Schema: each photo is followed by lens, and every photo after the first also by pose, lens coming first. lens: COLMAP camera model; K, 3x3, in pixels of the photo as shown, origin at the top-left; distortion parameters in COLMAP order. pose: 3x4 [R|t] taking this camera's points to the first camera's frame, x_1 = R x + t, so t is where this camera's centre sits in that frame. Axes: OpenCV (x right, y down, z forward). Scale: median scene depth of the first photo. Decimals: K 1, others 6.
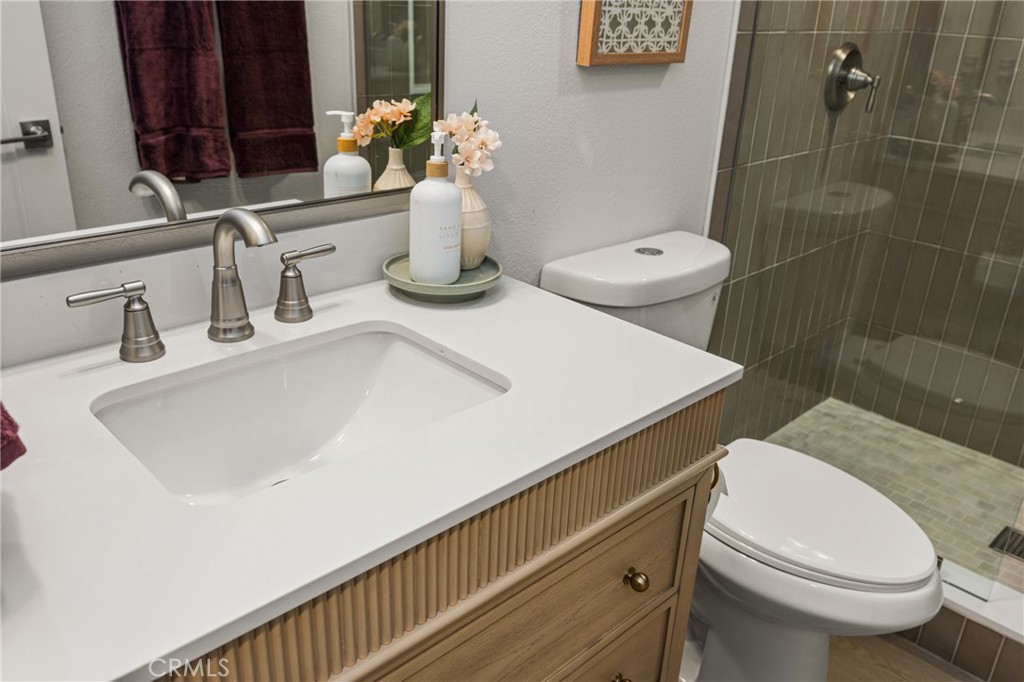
lens RADIAL K [[795.9, 0, 512.0], [0, 795.9, 341.0], [0, 0, 1]] dist [0.000730, -0.002904]
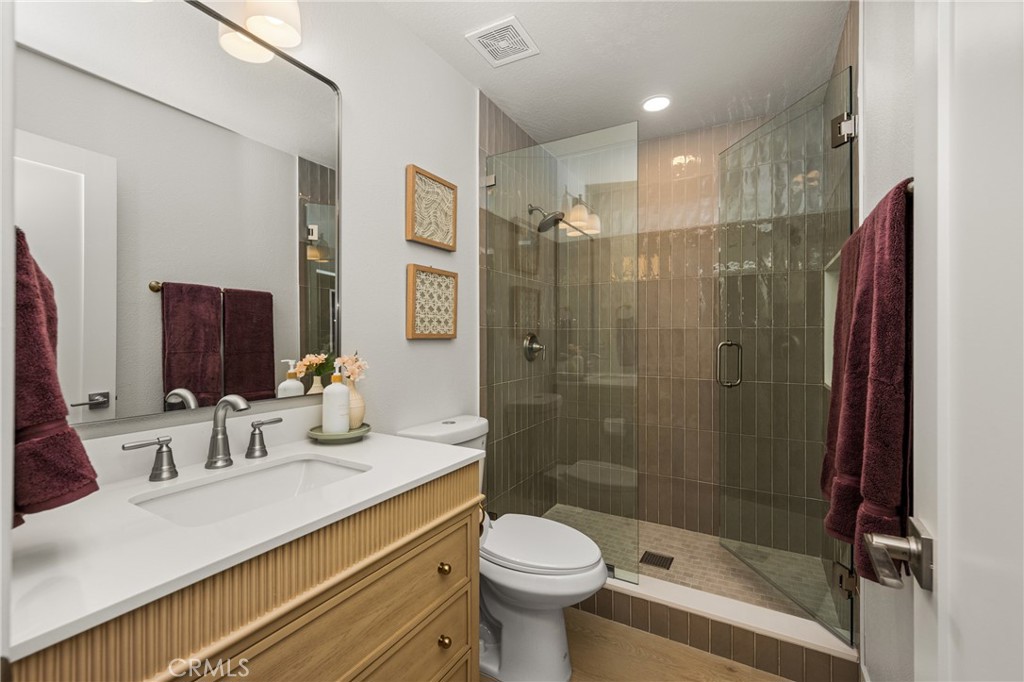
lens RADIAL K [[422.6, 0, 499.1], [0, 422.6, 339.5], [0, 0, 1]] dist [0.002086, 0.000165]
pose [[0.966802, -0.043589, 0.251783, 0.034777], [0.137907, 0.918528, -0.370524, 0.130019], [-0.215119, 0.392946, 0.894045, -0.110457]]
